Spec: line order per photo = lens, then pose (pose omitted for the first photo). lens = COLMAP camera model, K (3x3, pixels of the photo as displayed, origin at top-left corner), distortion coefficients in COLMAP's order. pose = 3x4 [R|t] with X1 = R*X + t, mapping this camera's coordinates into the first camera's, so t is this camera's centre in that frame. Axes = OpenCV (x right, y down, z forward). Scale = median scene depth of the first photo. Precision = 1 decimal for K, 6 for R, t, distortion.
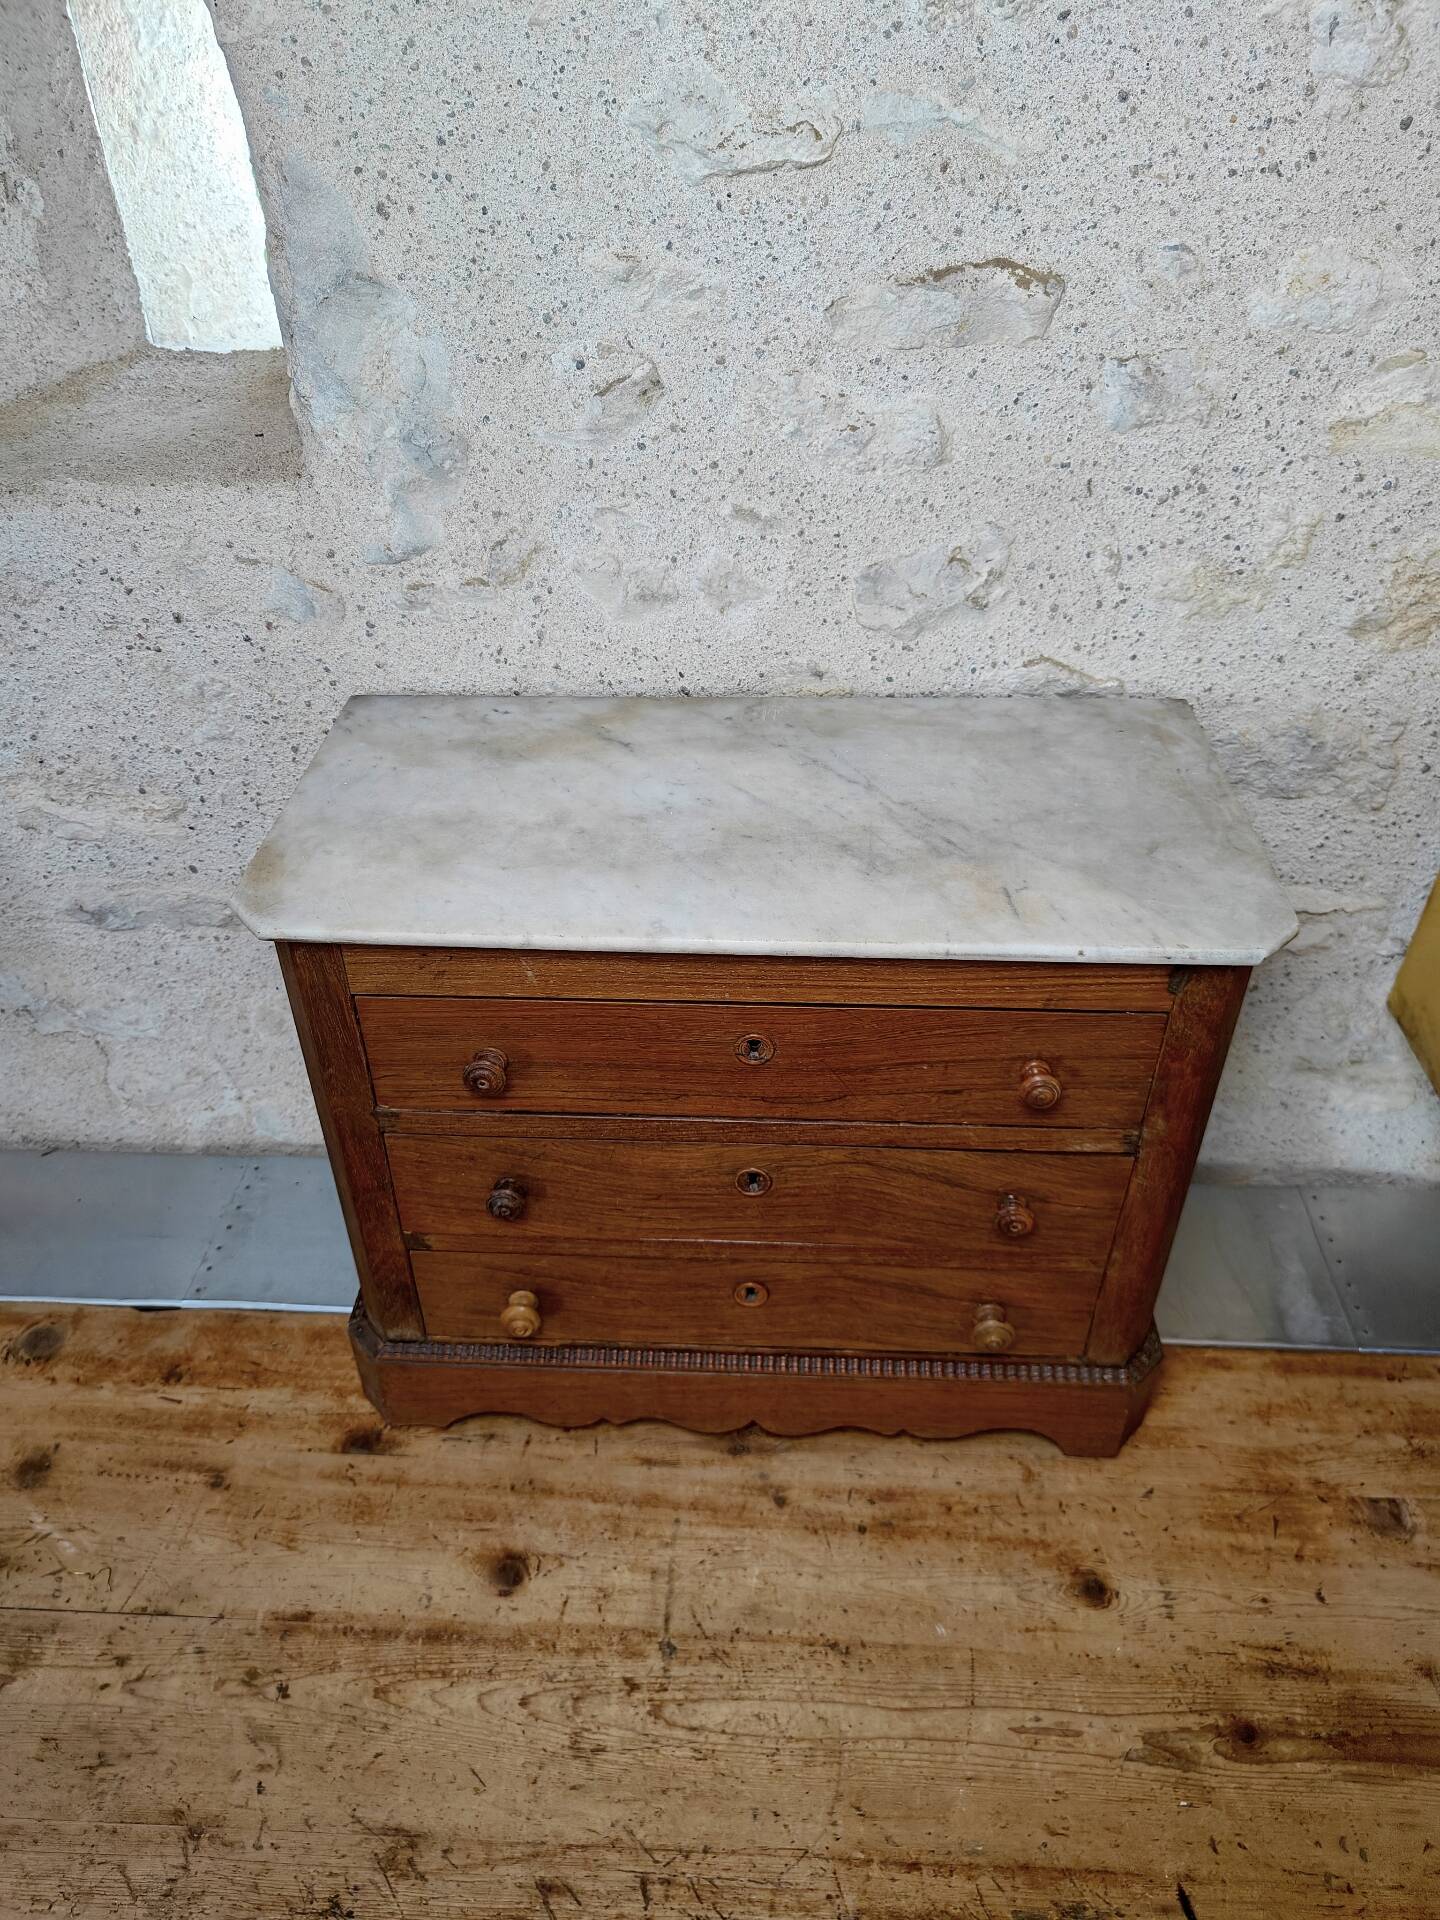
lens RADIAL K [[1360.1, 0, 722.5], [0, 1360.1, 968.9], [0, 0, 1]] dist [-0.000578, 0.000154]
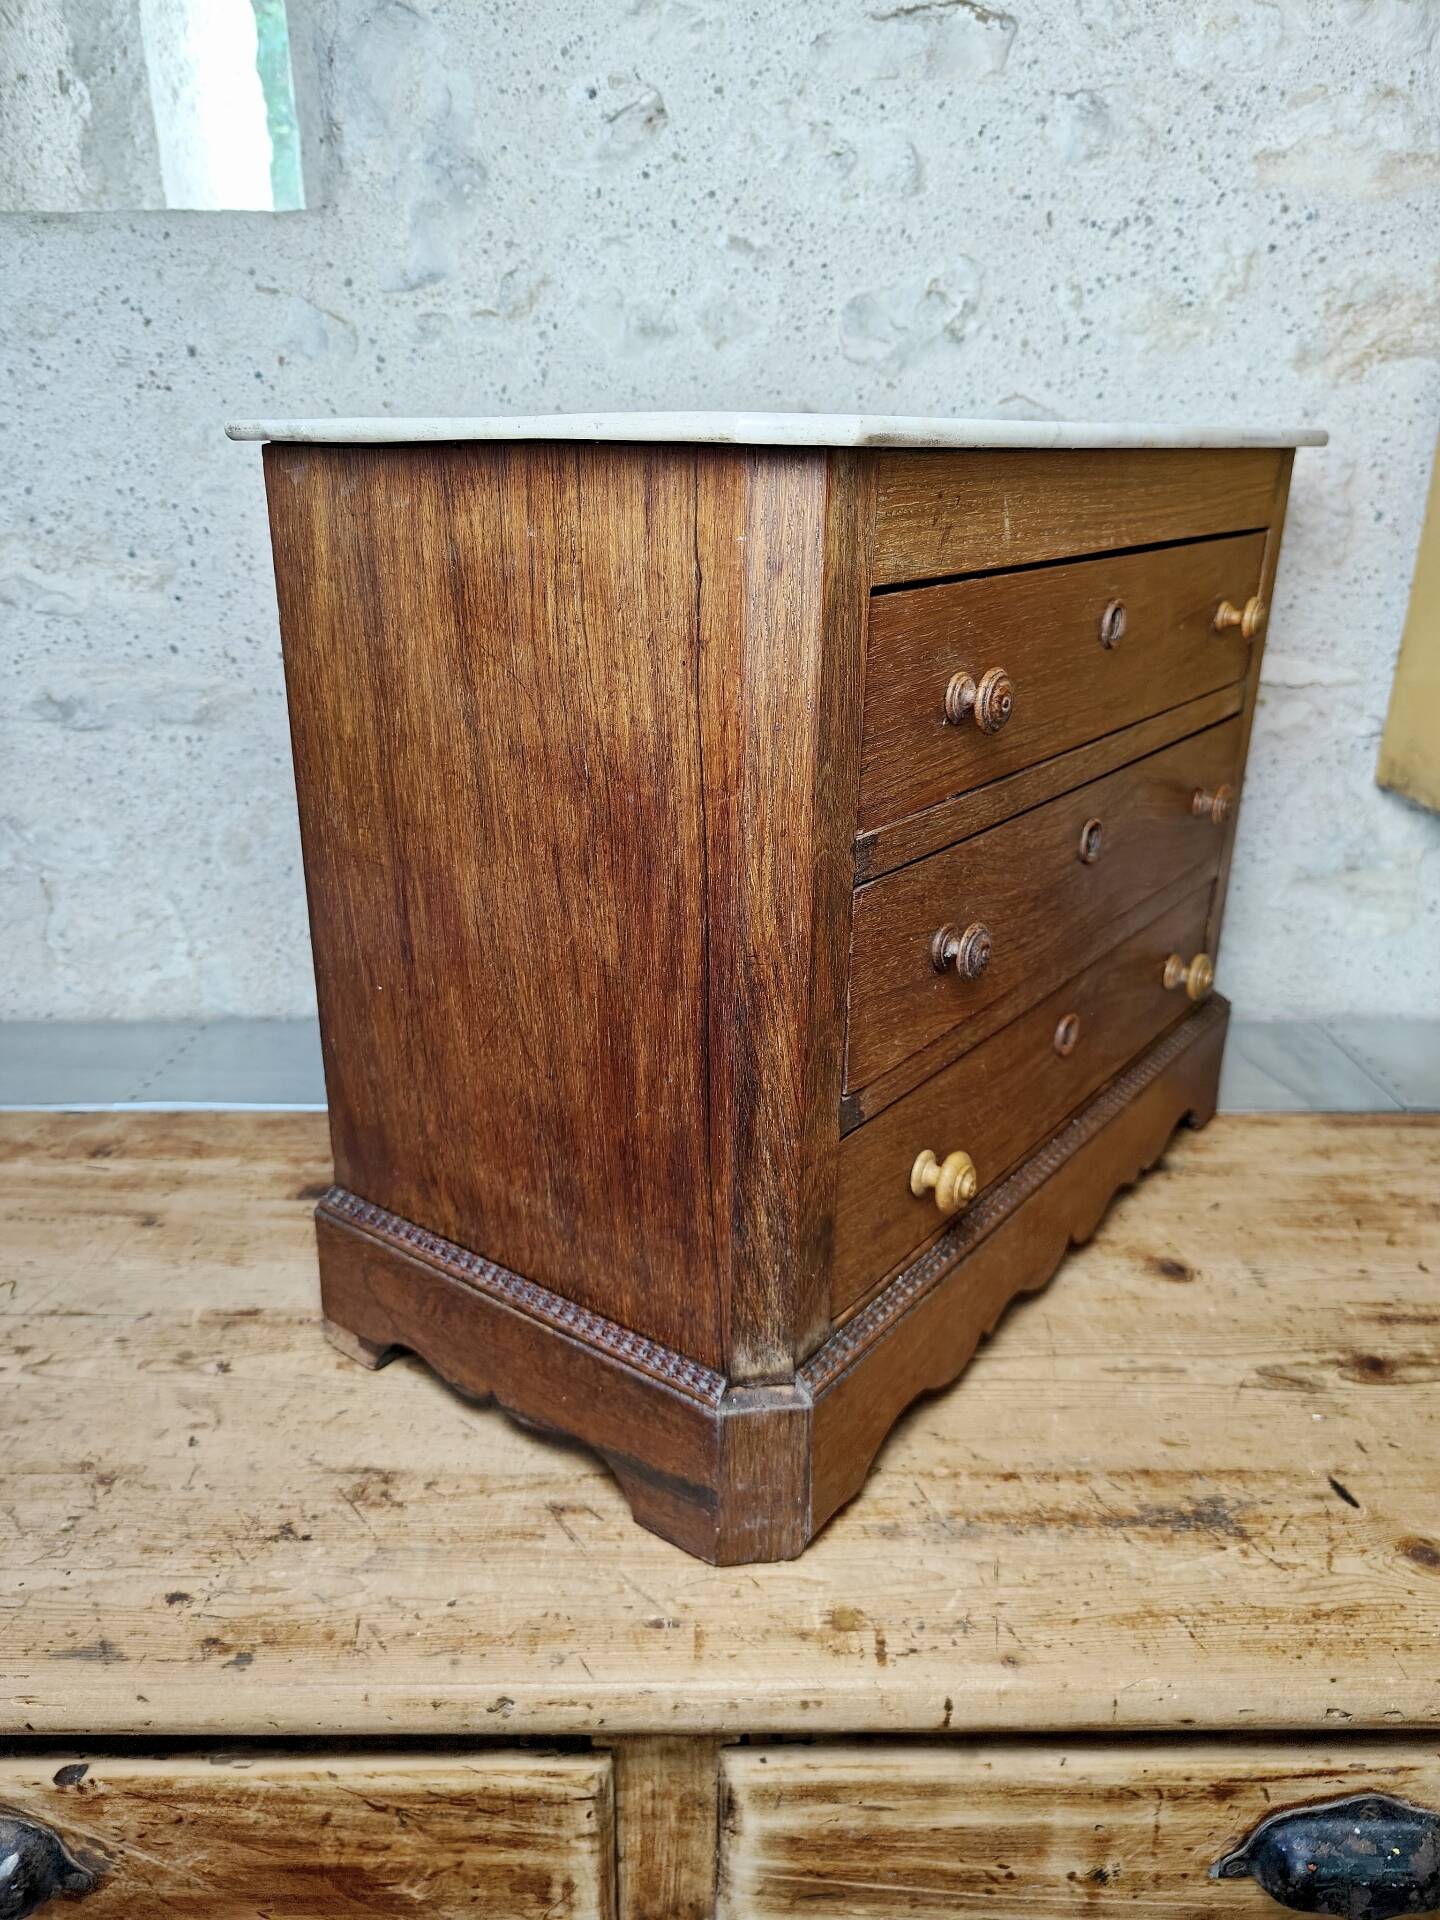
lens RADIAL K [[1360.1, 0, 729.2], [0, 1360.1, 968.8], [0, 0, 1]] dist [-0.000578, 0.000154]
pose [[0.997695, -0.010407, 0.067061, -0.070421], [0.029315, 0.957312, -0.287566, 0.530720], [-0.061206, 0.288869, 0.955410, 0.127774]]
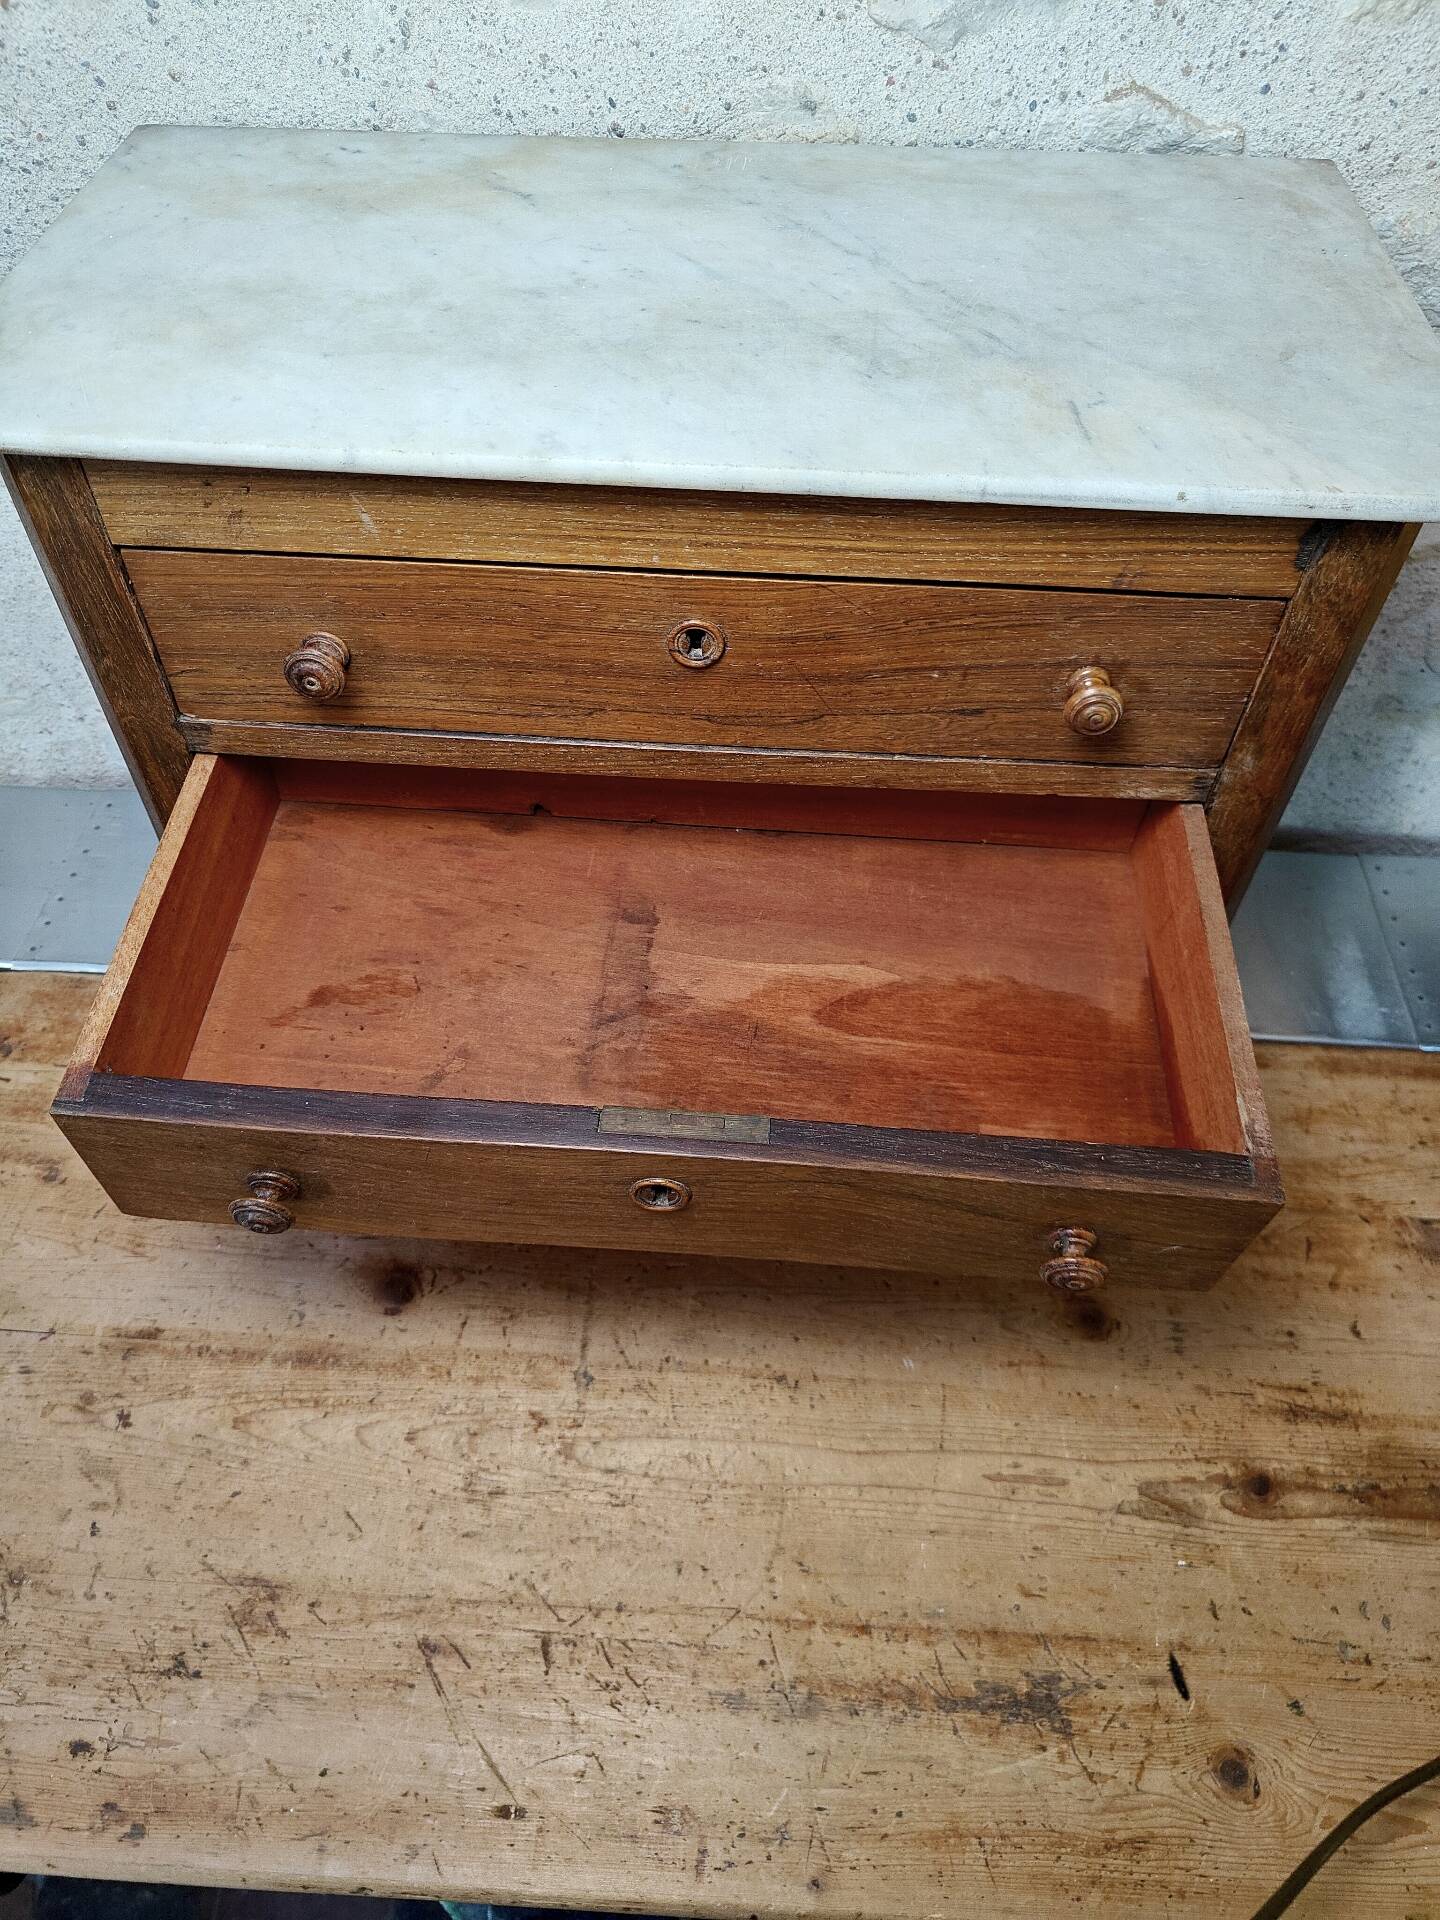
lens RADIAL K [[1360.1, 0, 717.9], [0, 1360.1, 954.6], [0, 0, 1]] dist [-0.000578, 0.000154]
pose [[0.999672, 0.021565, 0.013797, 0.025350], [-0.024194, 0.972000, 0.233731, 0.045482], [-0.008370, -0.233988, 0.972203, 0.240166]]
